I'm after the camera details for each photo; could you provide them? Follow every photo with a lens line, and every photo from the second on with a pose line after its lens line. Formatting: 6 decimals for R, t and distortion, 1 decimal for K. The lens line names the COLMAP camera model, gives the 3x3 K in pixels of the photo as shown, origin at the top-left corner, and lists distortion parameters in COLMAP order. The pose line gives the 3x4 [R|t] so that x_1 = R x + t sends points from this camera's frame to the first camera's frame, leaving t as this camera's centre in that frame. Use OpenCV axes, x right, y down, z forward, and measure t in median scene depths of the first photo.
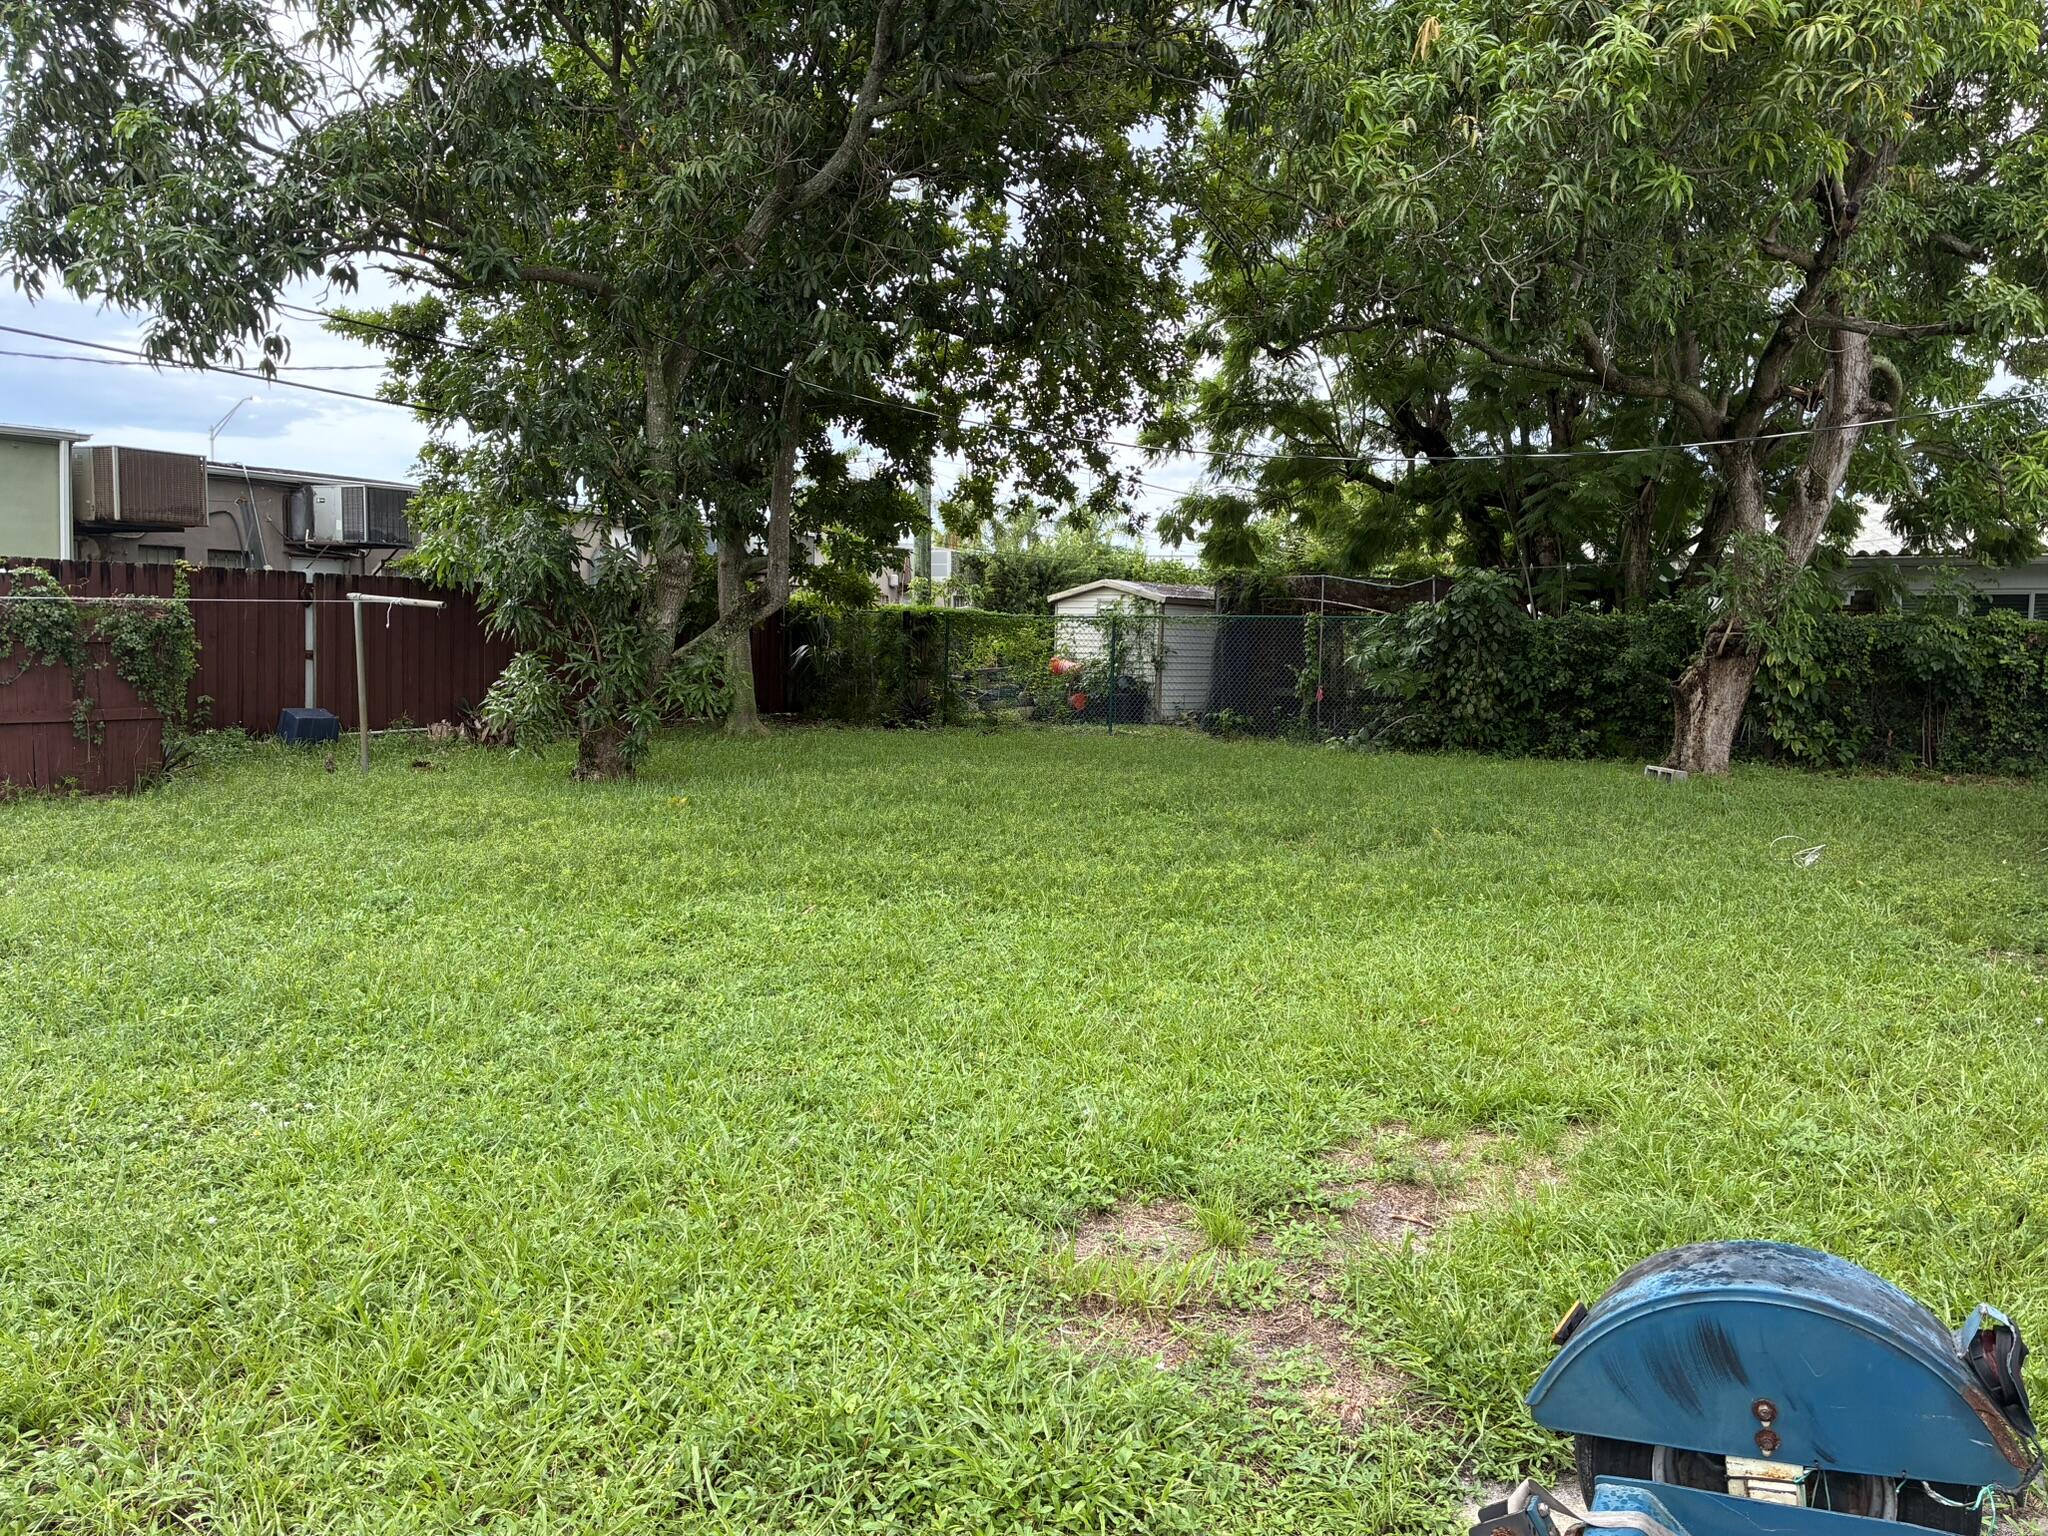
lens RADIAL K [[1529.4, 0, 1029.1], [0, 1529.4, 773.3], [0, 0, 1]] dist [0.005761, -0.026278]
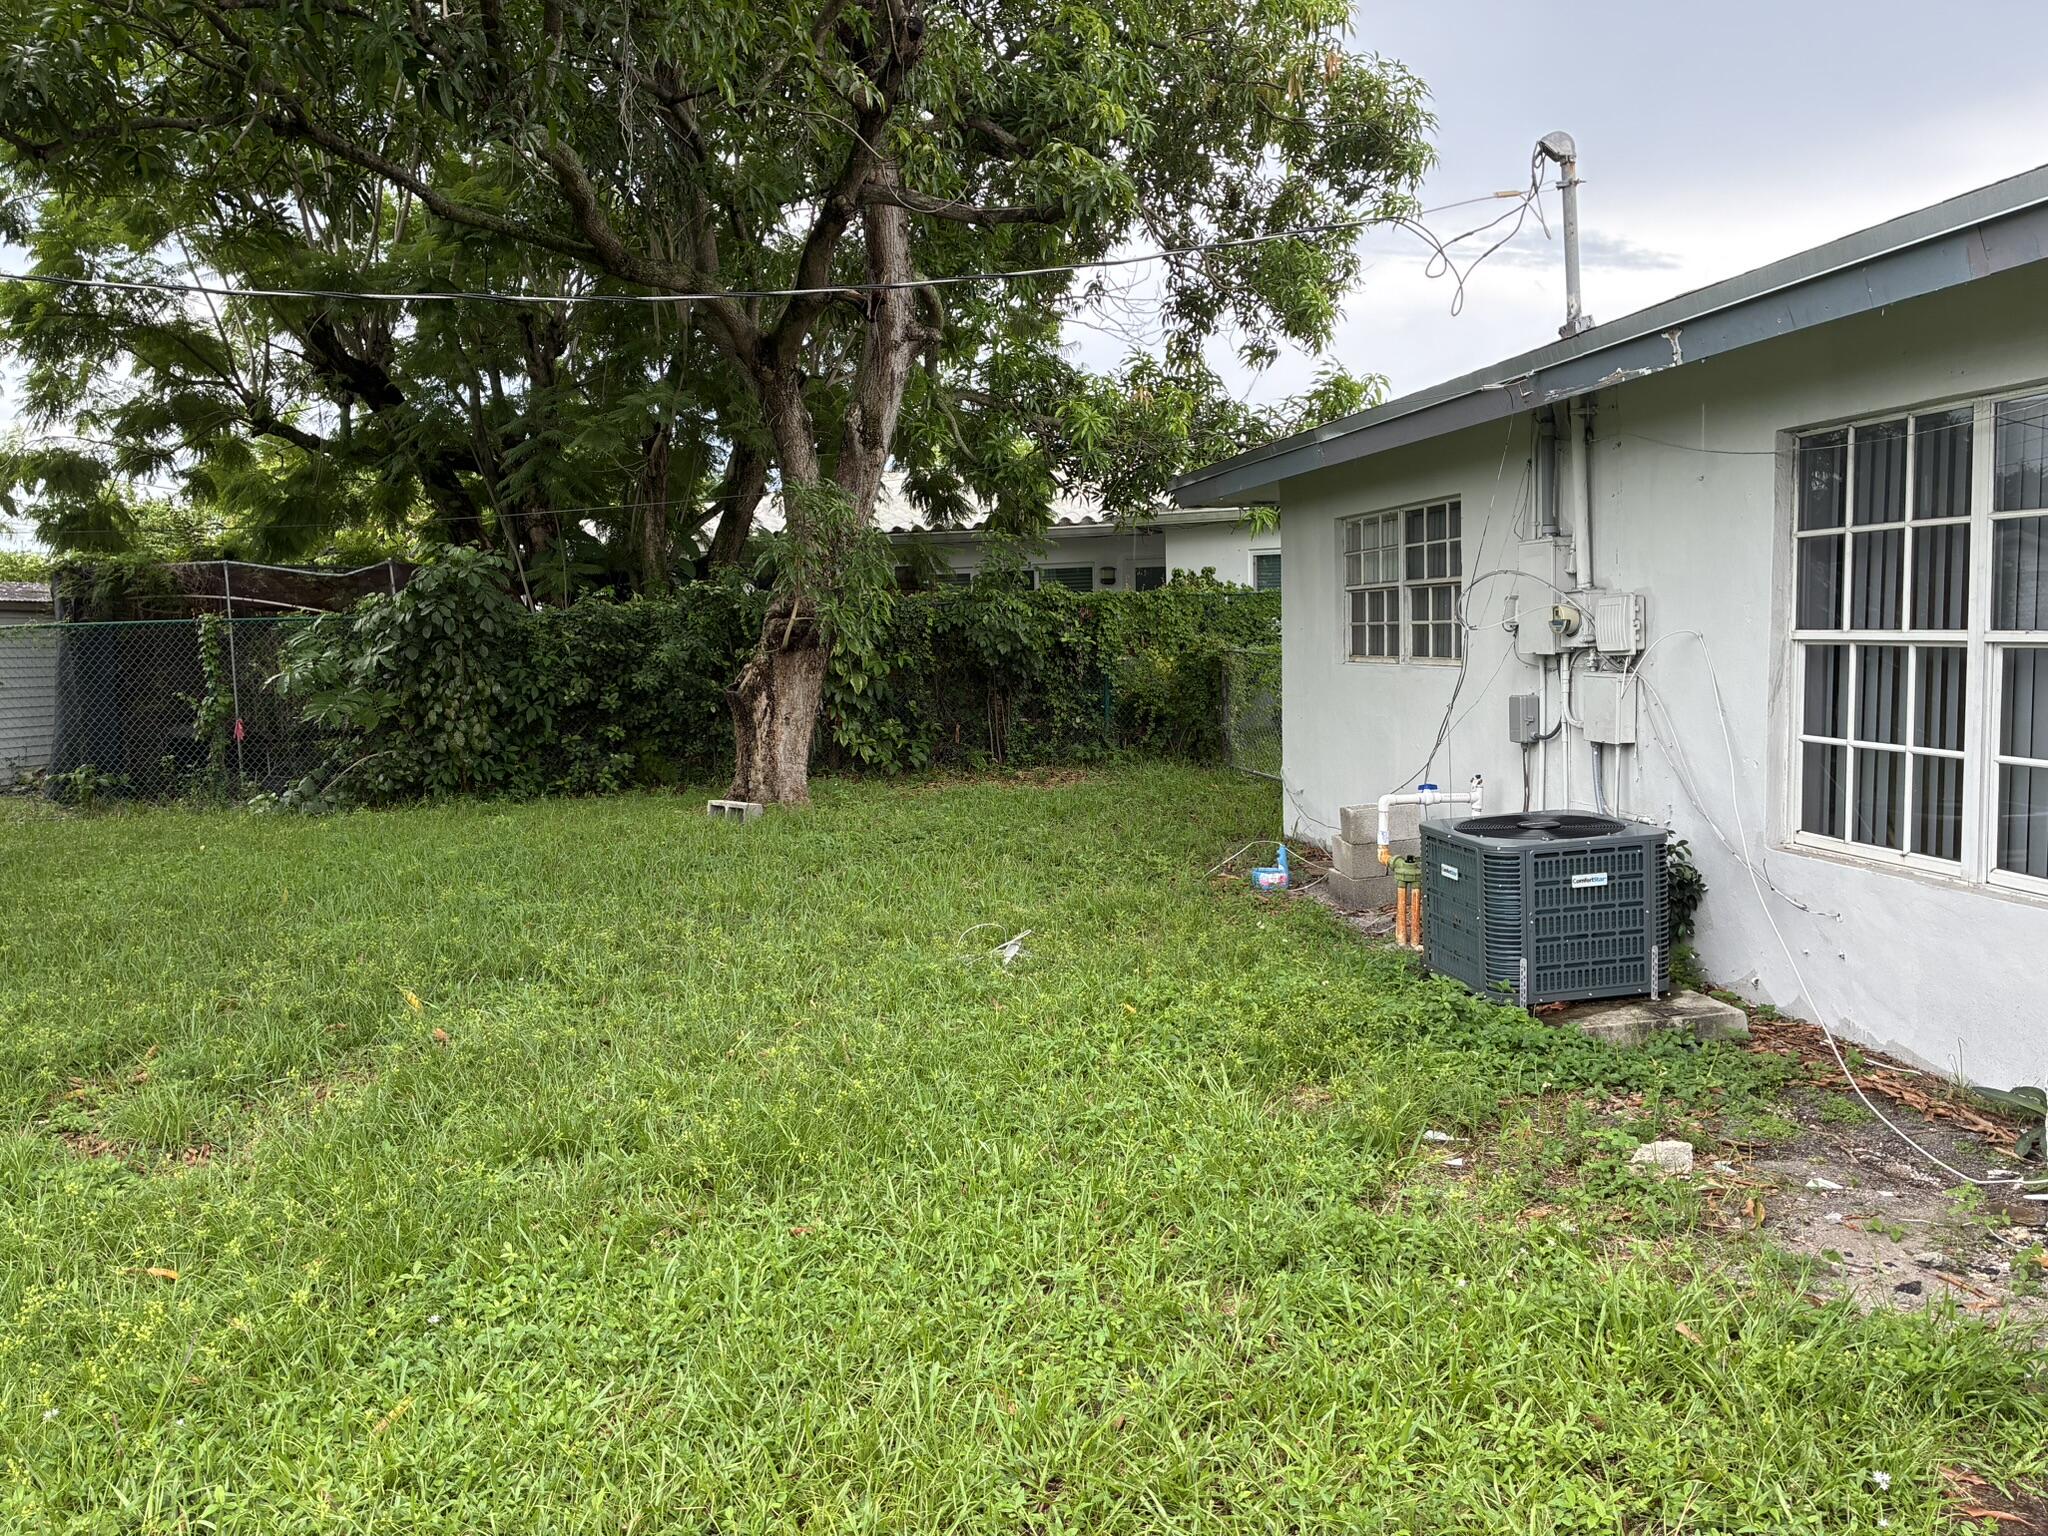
lens RADIAL K [[1529.4, 0, 1029.1], [0, 1529.4, 773.3], [0, 0, 1]] dist [0.005761, -0.026278]
pose [[0.804404, -0.095911, 0.586289, 0.078185], [0.097528, 0.994812, 0.028930, -0.020066], [-0.586023, 0.033908, 0.809585, 0.253237]]
